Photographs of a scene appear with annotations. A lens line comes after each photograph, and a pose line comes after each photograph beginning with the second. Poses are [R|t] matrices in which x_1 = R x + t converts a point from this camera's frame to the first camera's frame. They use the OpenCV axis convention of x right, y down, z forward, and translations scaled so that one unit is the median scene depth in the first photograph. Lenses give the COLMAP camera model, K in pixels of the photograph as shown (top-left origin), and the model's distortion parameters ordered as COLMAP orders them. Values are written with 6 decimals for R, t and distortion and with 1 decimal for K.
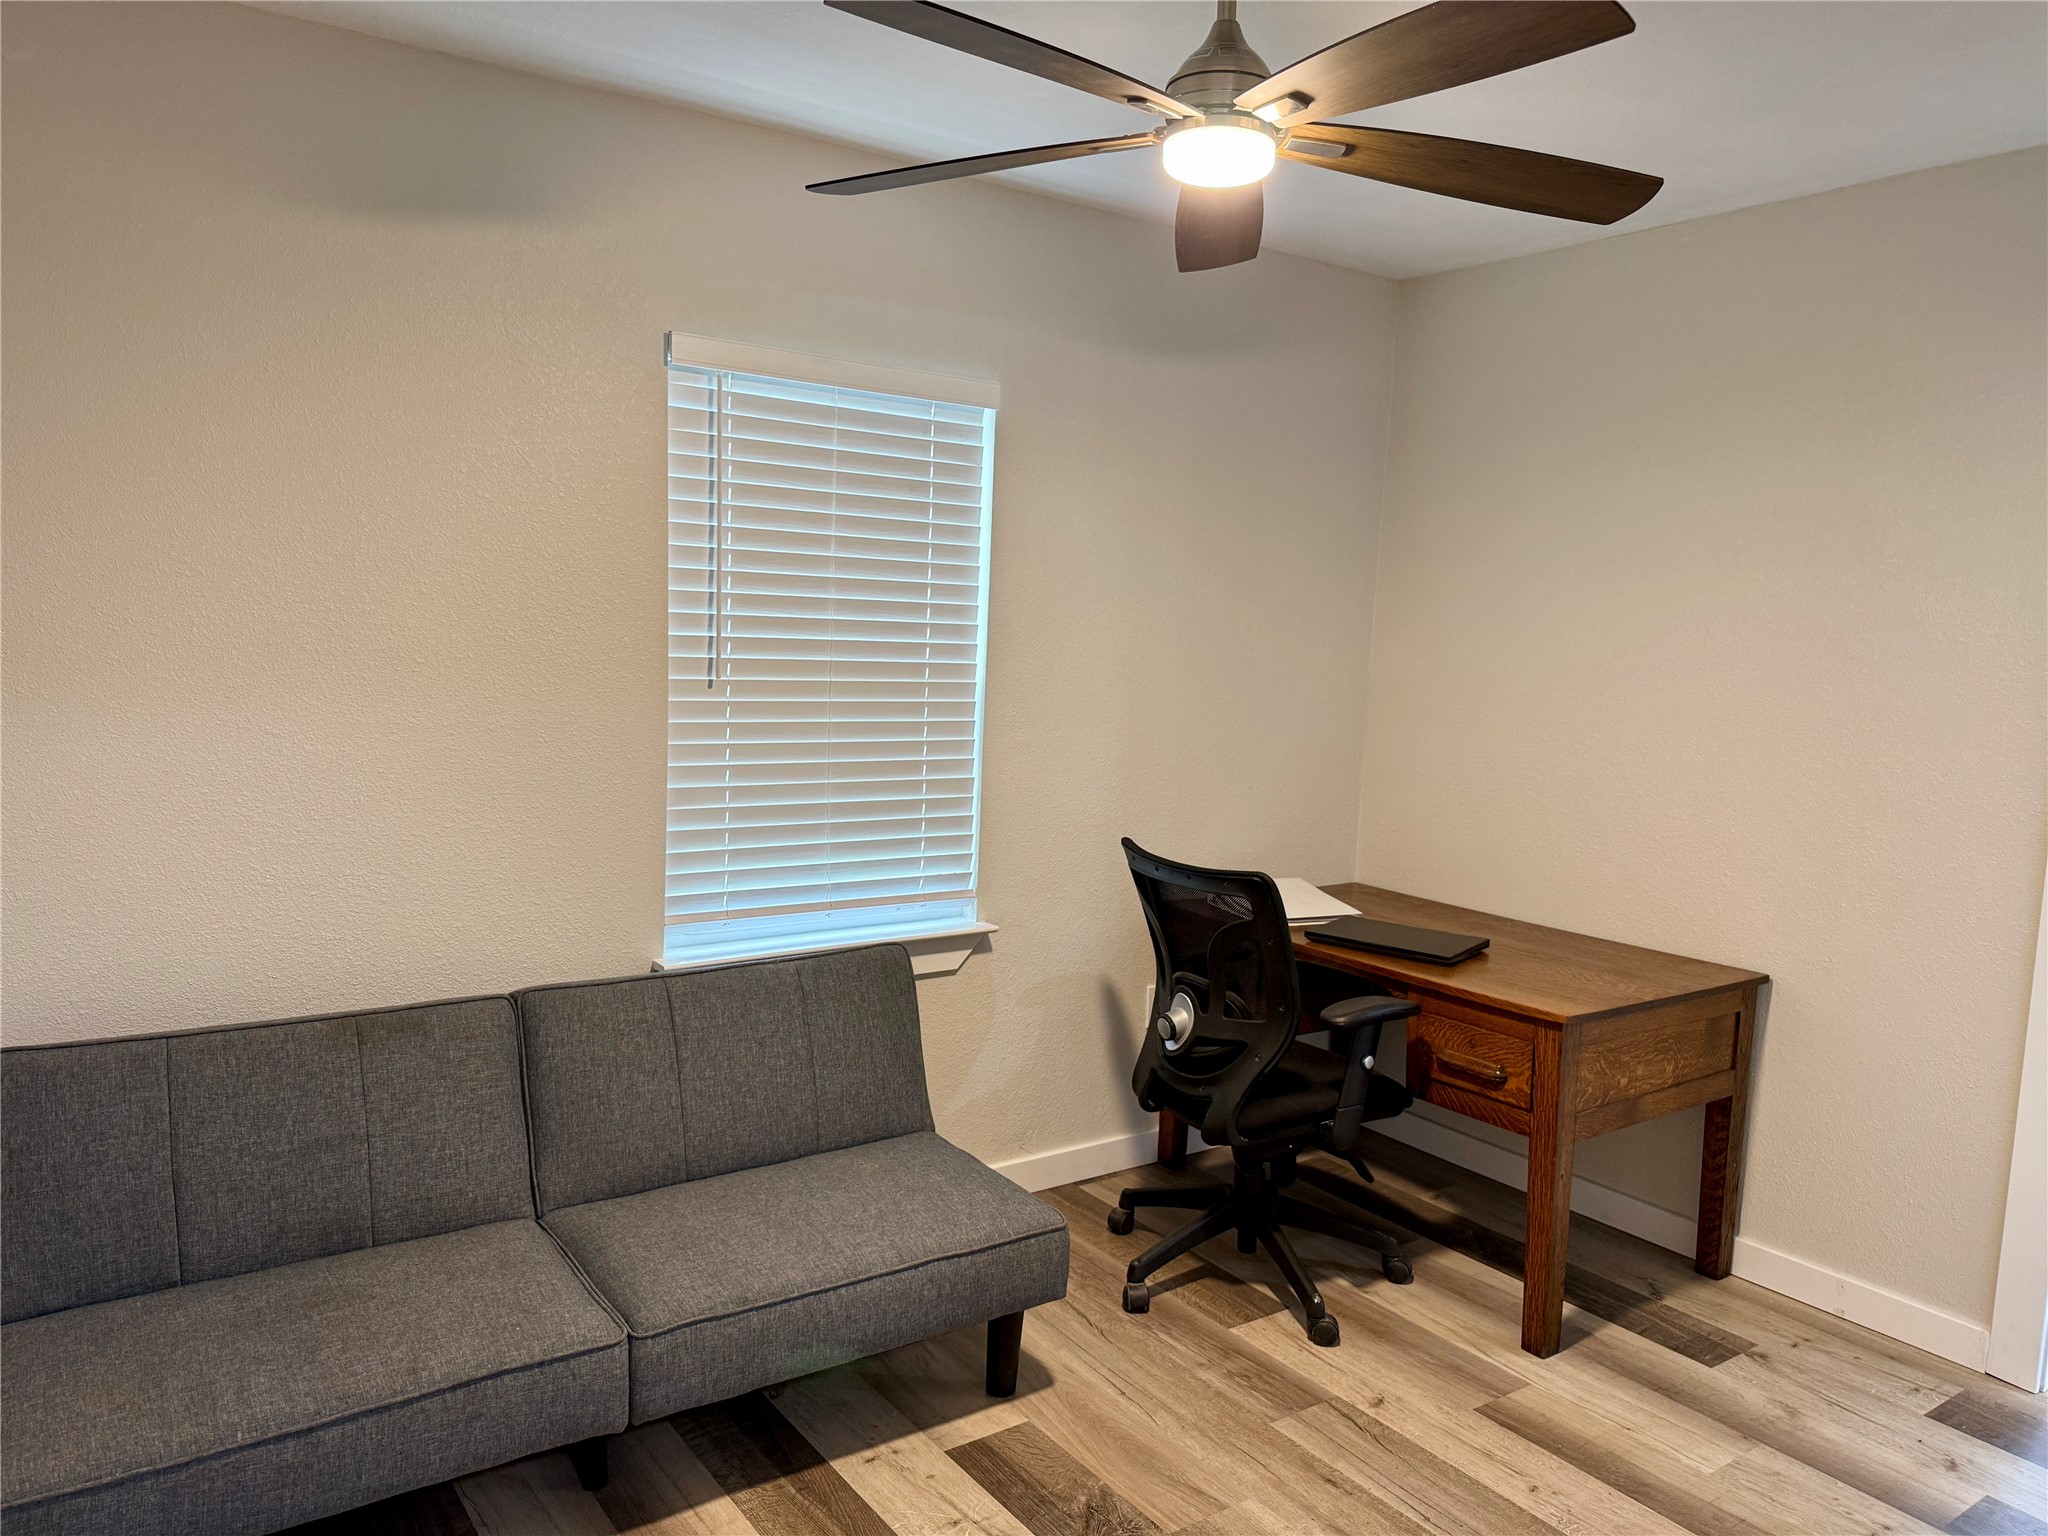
lens RADIAL K [[1404.6, 0, 1027.8], [0, 1404.6, 778.2], [0, 0, 1]] dist [0.009023, -0.021763]
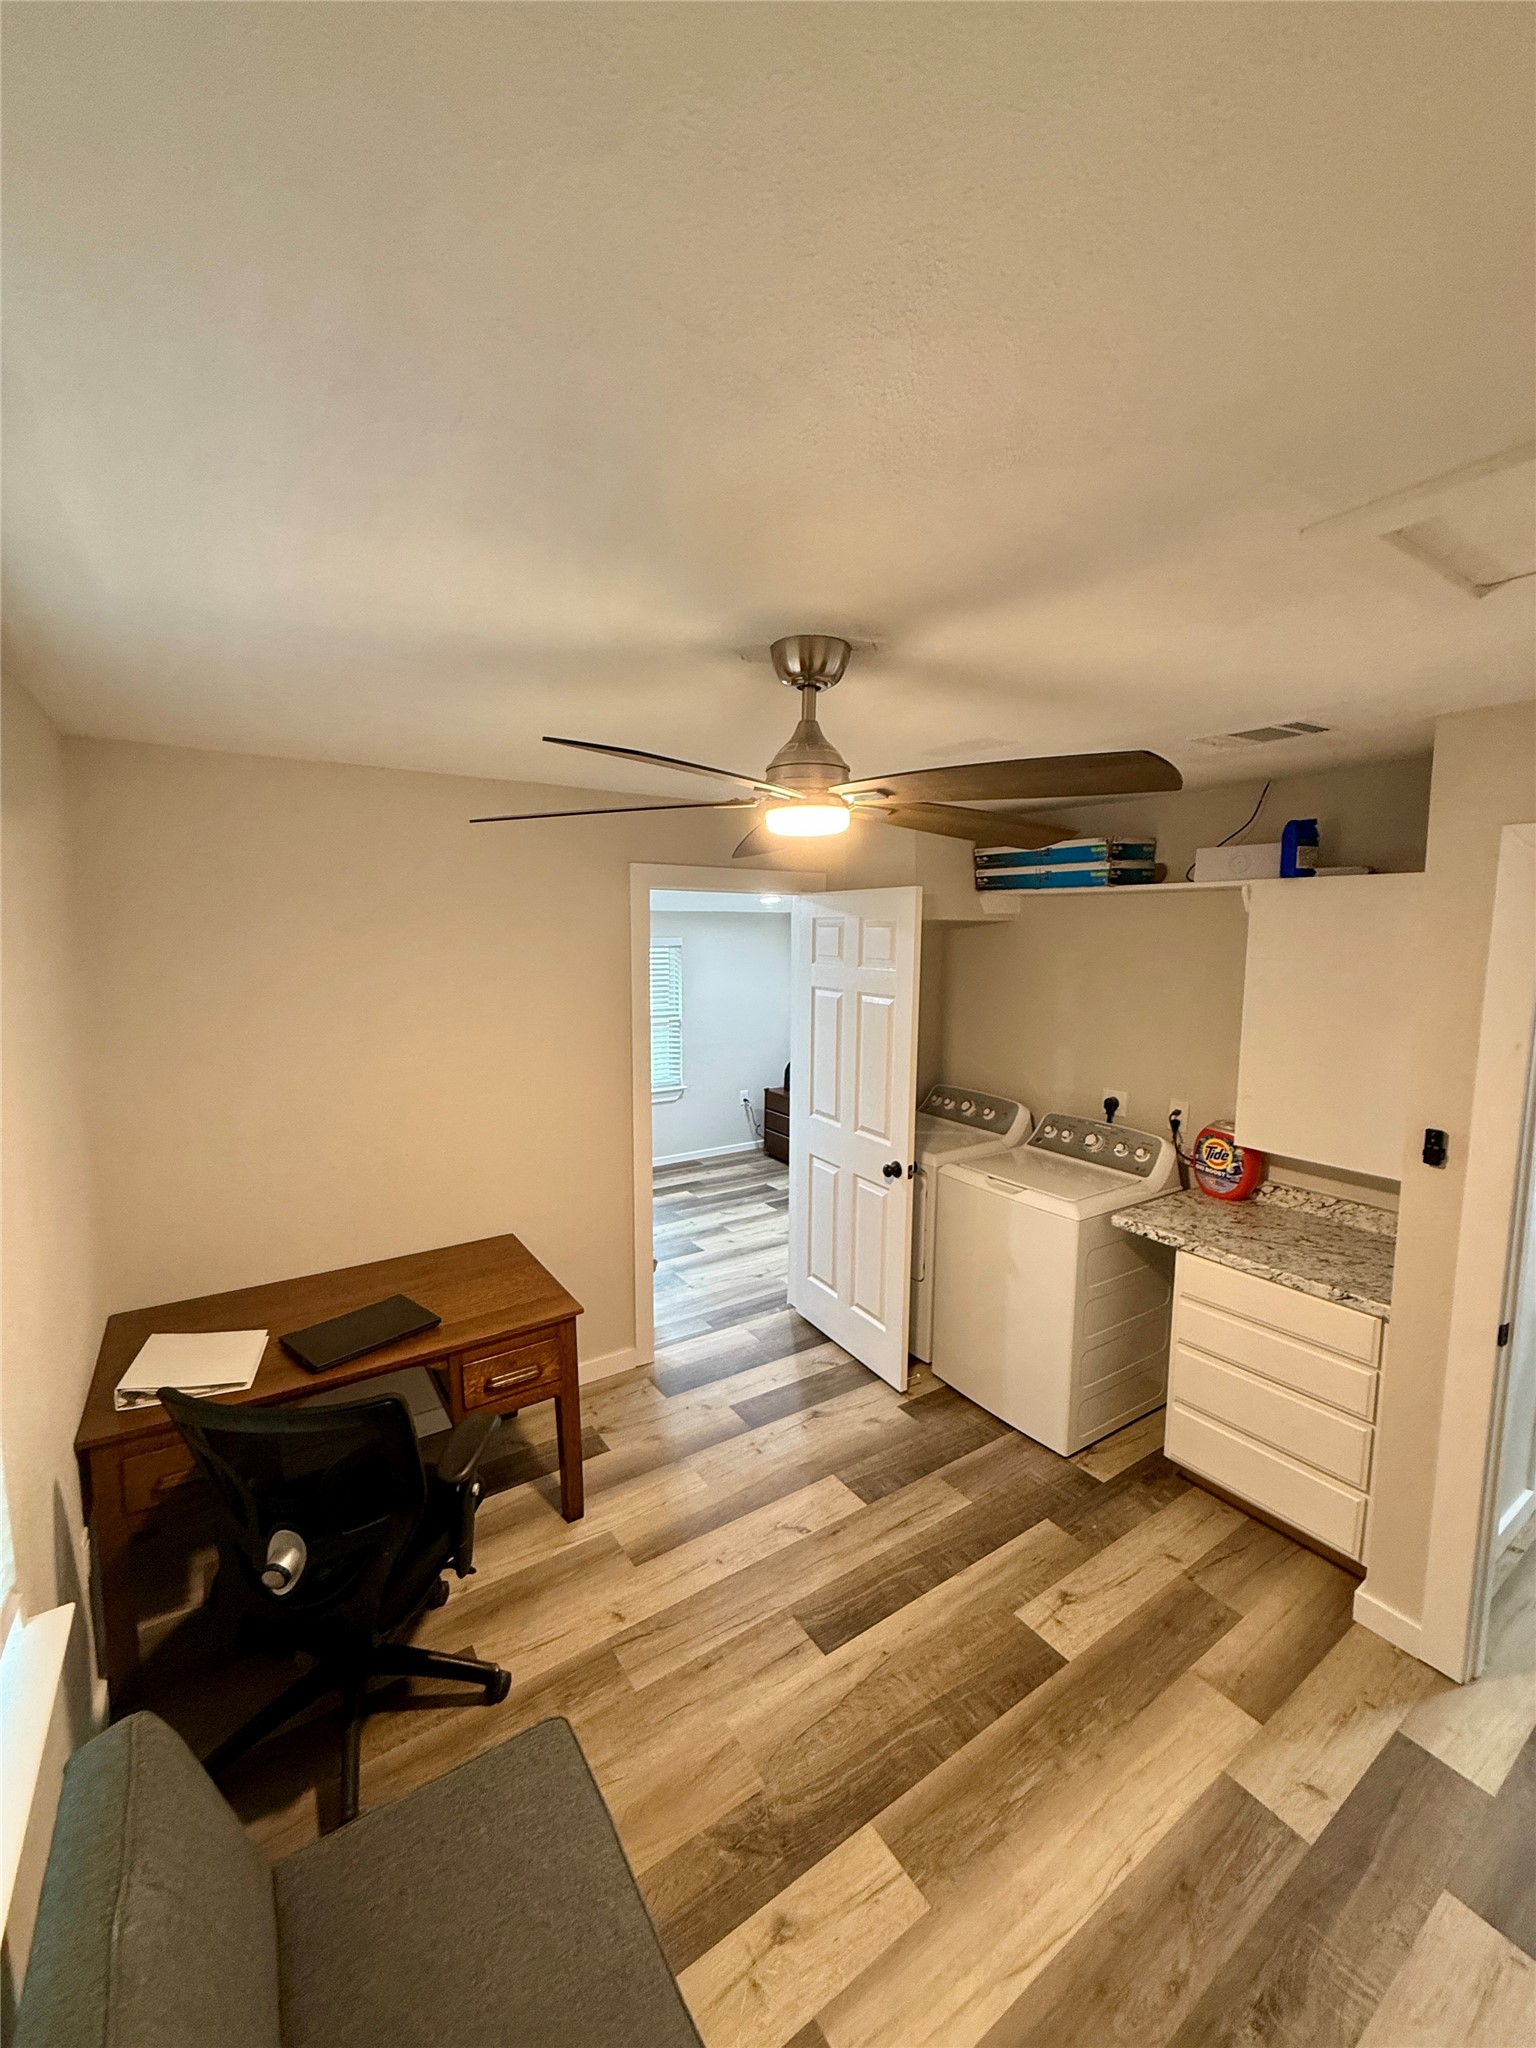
lens RADIAL K [[806.8, 0, 761.5], [0, 806.8, 1021.0], [0, 0, 1]] dist [0.002242, 0.000459]
pose [[0.037375, -0.151947, 0.987682, -0.524671], [0.107274, 0.983271, 0.147209, -0.300258], [-0.993527, 0.100450, 0.053049, 0.798783]]
